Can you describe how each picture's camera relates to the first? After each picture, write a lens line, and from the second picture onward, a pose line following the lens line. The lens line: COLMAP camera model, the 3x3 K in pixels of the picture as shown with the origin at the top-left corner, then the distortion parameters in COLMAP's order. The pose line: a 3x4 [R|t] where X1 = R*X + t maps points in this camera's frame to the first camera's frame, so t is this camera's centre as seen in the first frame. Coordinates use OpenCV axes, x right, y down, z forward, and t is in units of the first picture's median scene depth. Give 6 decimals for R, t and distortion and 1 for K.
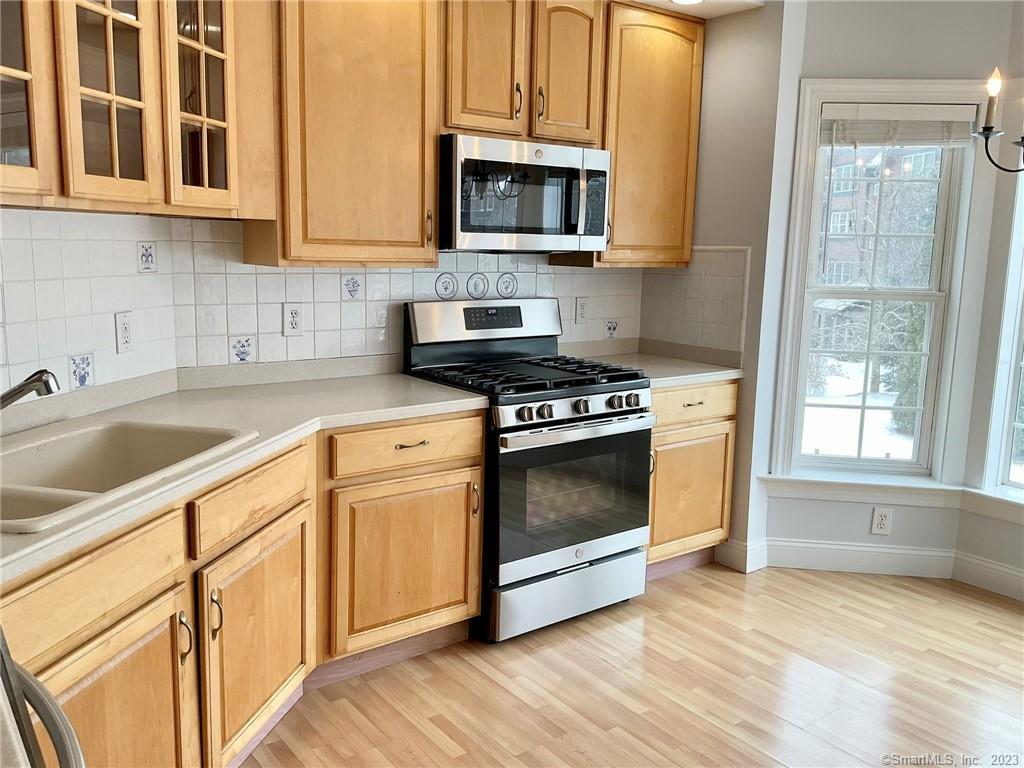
lens RADIAL K [[832.1, 0, 508.3], [0, 832.1, 386.1], [0, 0, 1]] dist [0.027820, -0.016706]
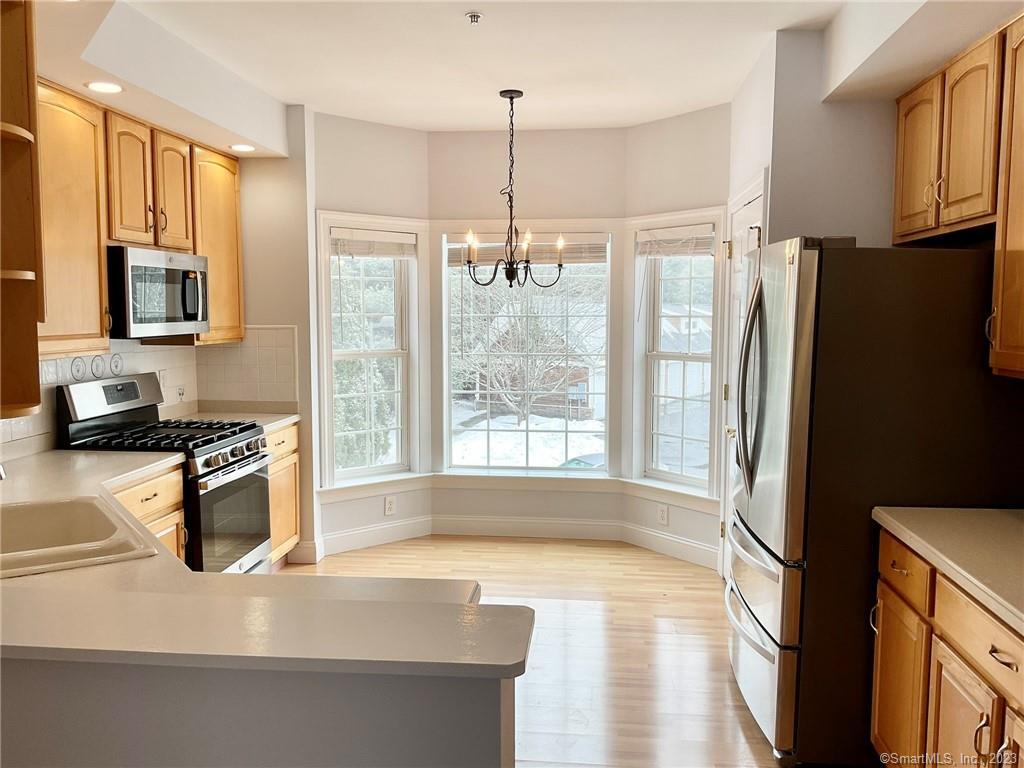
lens RADIAL K [[832.1, 0, 514.2], [0, 832.1, 381.6], [0, 0, 1]] dist [0.027820, -0.016706]
pose [[0.679382, -0.081269, 0.729271, -0.492693], [0.131066, 0.991305, -0.011630, -0.011551], [-0.721985, 0.103484, 0.684127, -0.201267]]
